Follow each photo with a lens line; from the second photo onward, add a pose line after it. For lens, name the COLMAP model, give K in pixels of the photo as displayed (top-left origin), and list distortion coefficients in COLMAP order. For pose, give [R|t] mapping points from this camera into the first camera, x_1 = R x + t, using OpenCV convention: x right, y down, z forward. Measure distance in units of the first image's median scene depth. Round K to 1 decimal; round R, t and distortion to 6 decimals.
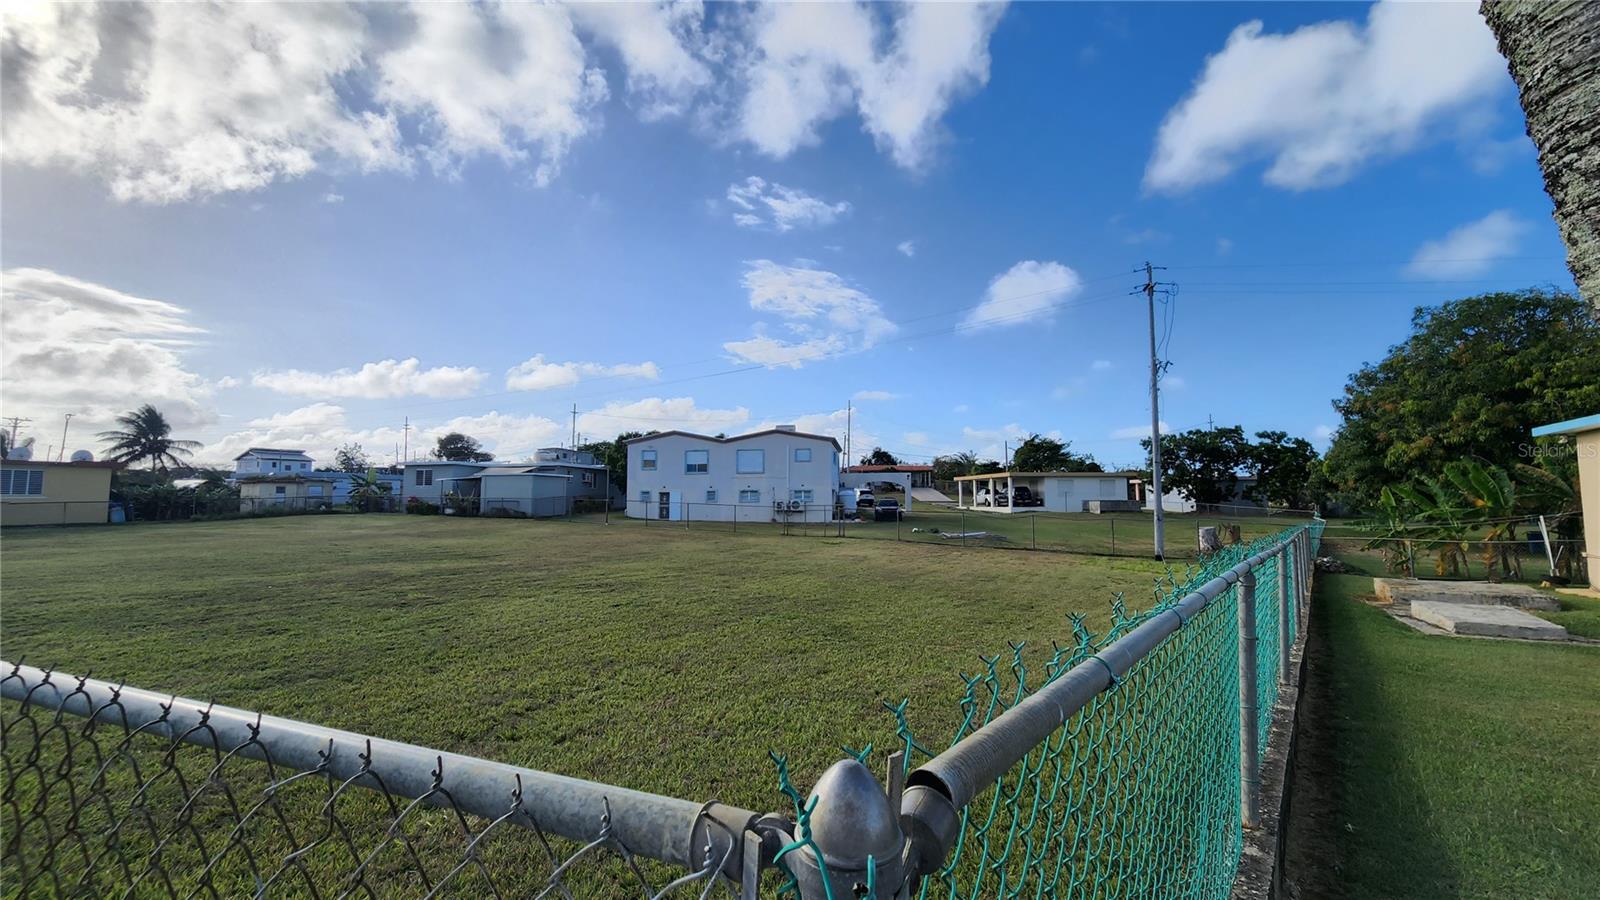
lens RADIAL K [[661.0, 0, 790.7], [0, 661.0, 453.0], [0, 0, 1]] dist [0.002289, -0.002609]
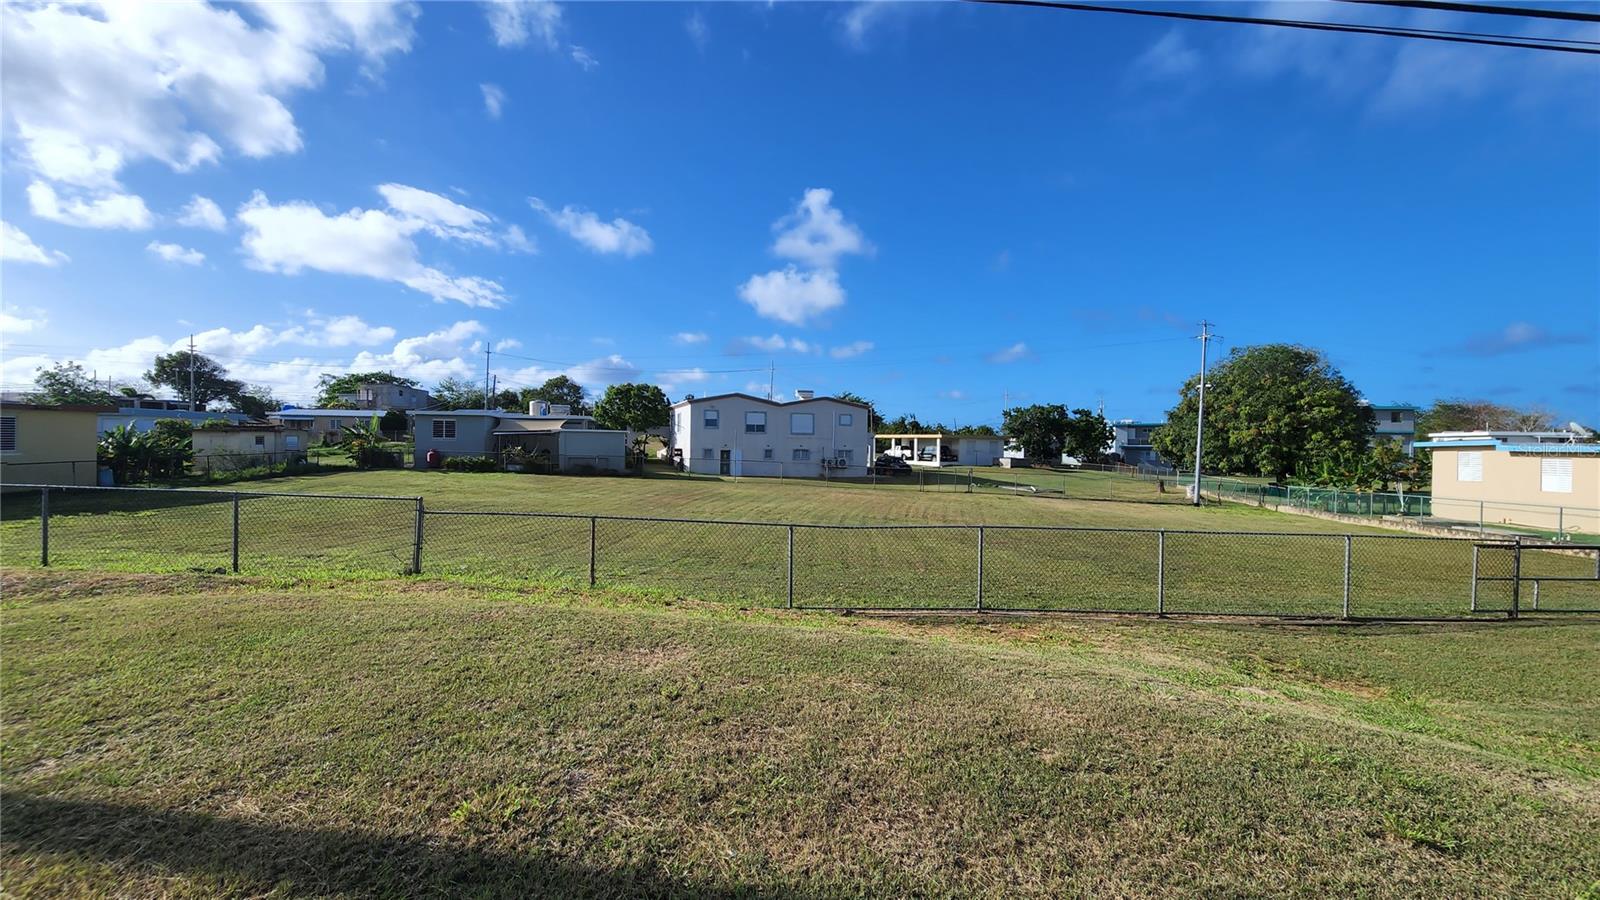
lens RADIAL K [[661.0, 0, 790.7], [0, 661.0, 453.0], [0, 0, 1]] dist [0.002289, -0.002609]
pose [[0.901002, 0.009006, 0.433721, -0.635548], [-0.048845, 0.995533, 0.080798, -0.031606], [-0.431056, -0.093984, 0.897417, -0.018751]]
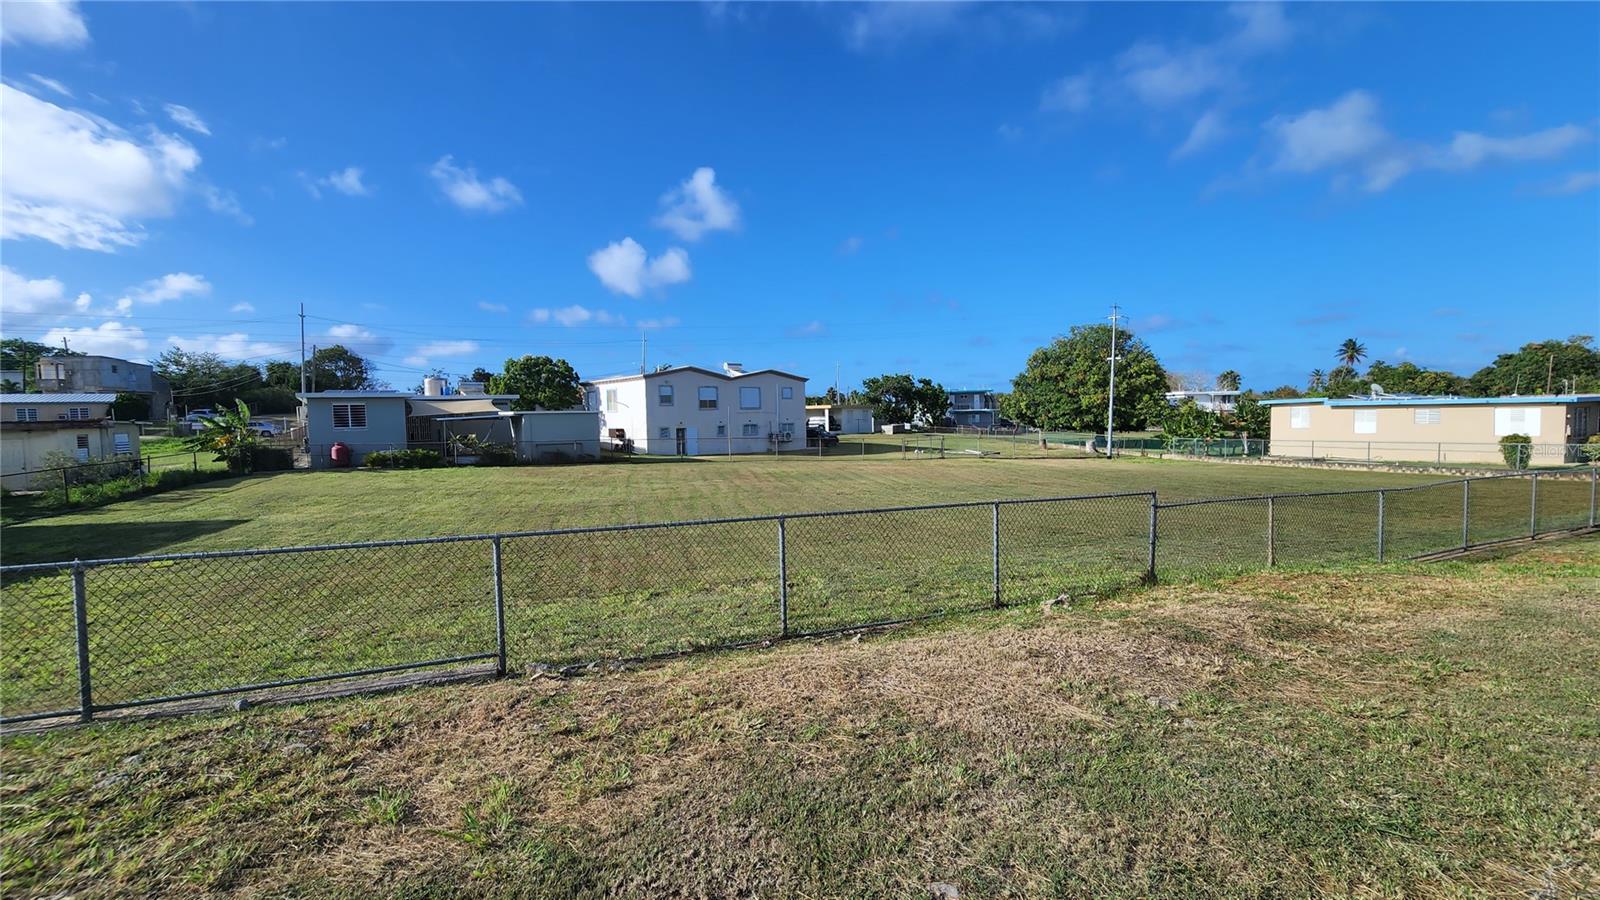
lens RADIAL K [[660.6, 0, 791.6], [0, 660.6, 447.6], [0, 0, 1]] dist [0.003149, -0.002688]
pose [[0.674574, -0.048352, 0.736622, -0.925442], [-0.036670, 0.994426, 0.098856, -0.018841], [-0.737296, -0.093698, 0.669041, 0.223475]]
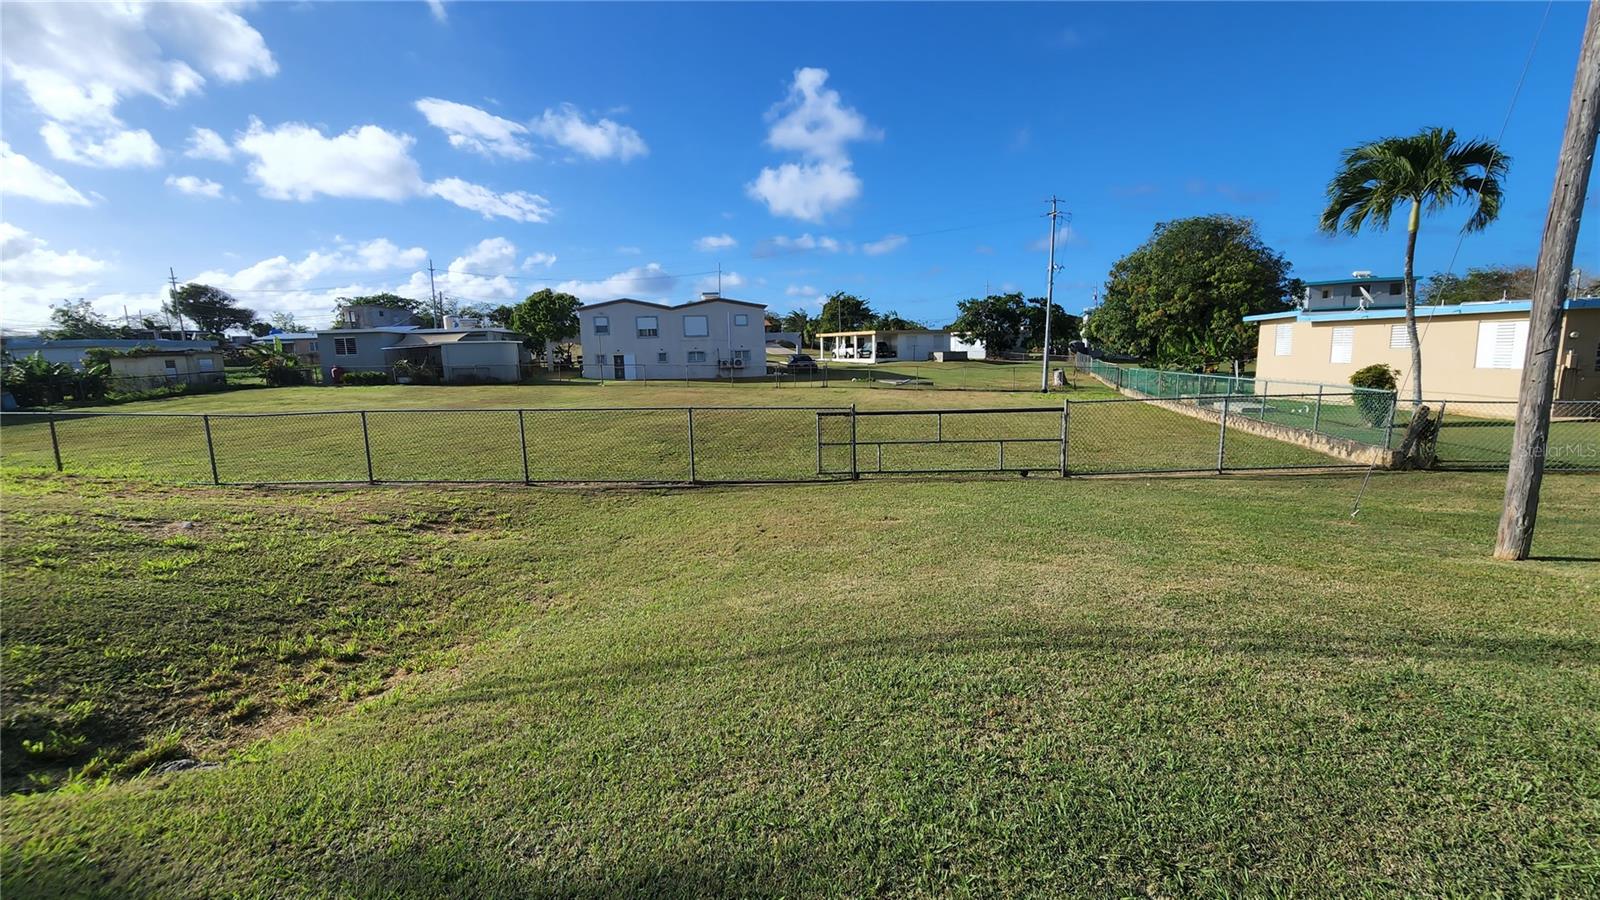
lens RADIAL K [[660.6, 0, 791.6], [0, 660.6, 447.6], [0, 0, 1]] dist [0.003149, -0.002688]
pose [[0.934359, -0.076247, 0.348079, -0.358632], [-0.001135, 0.976197, 0.216883, -0.034174], [-0.356330, -0.203042, 0.912032, -0.174154]]
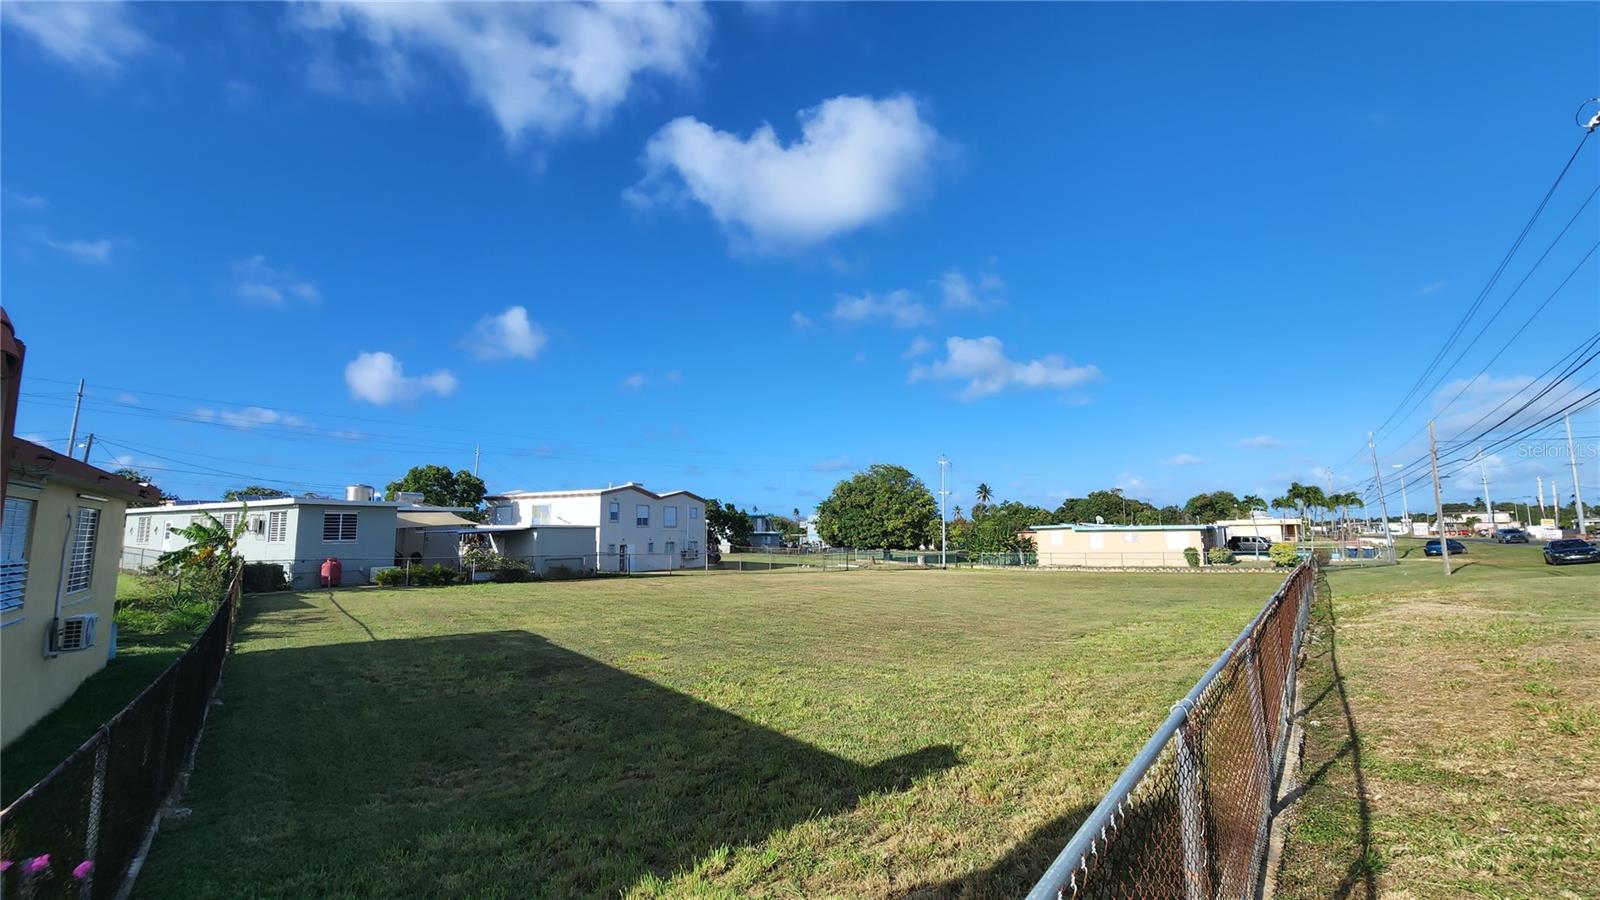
lens RADIAL K [[660.6, 0, 791.6], [0, 660.6, 447.6], [0, 0, 1]] dist [0.003149, -0.002688]
pose [[0.256865, 0.123771, 0.958489, -1.269502], [-0.062008, 0.991833, -0.111459, 0.009166], [-0.964456, -0.030805, 0.262442, 0.544683]]
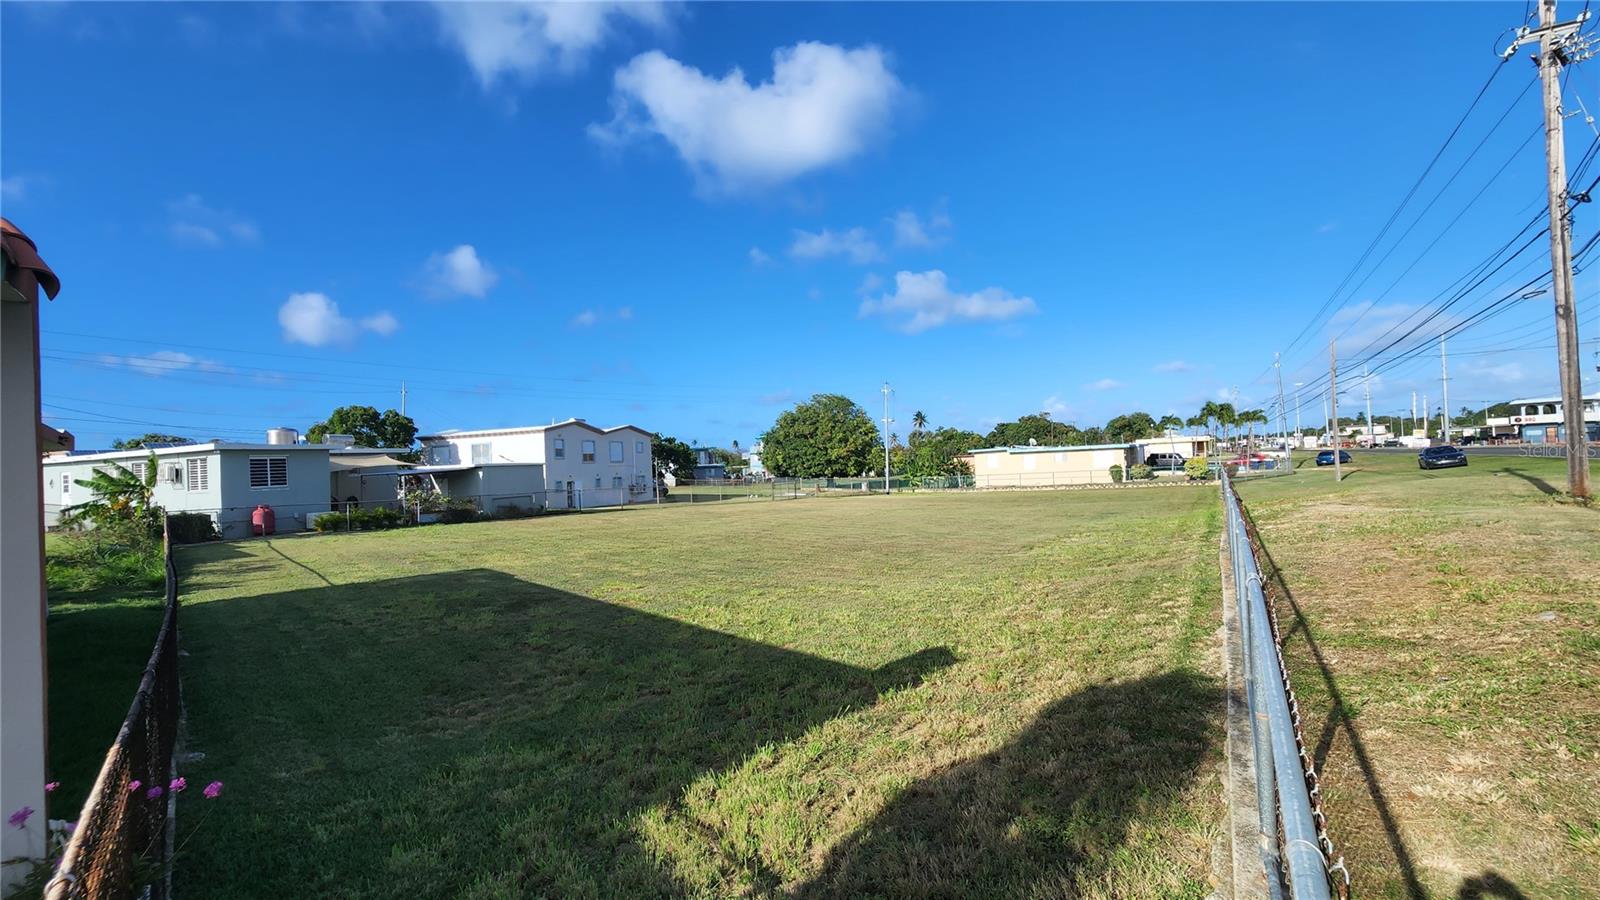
lens RADIAL K [[660.6, 0, 791.6], [0, 660.6, 447.6], [0, 0, 1]] dist [0.003149, -0.002688]
pose [[0.166119, 0.017948, 0.985942, -1.276539], [-0.029875, 0.999467, -0.013161, 0.012495], [-0.985653, -0.027268, 0.166567, 0.562925]]
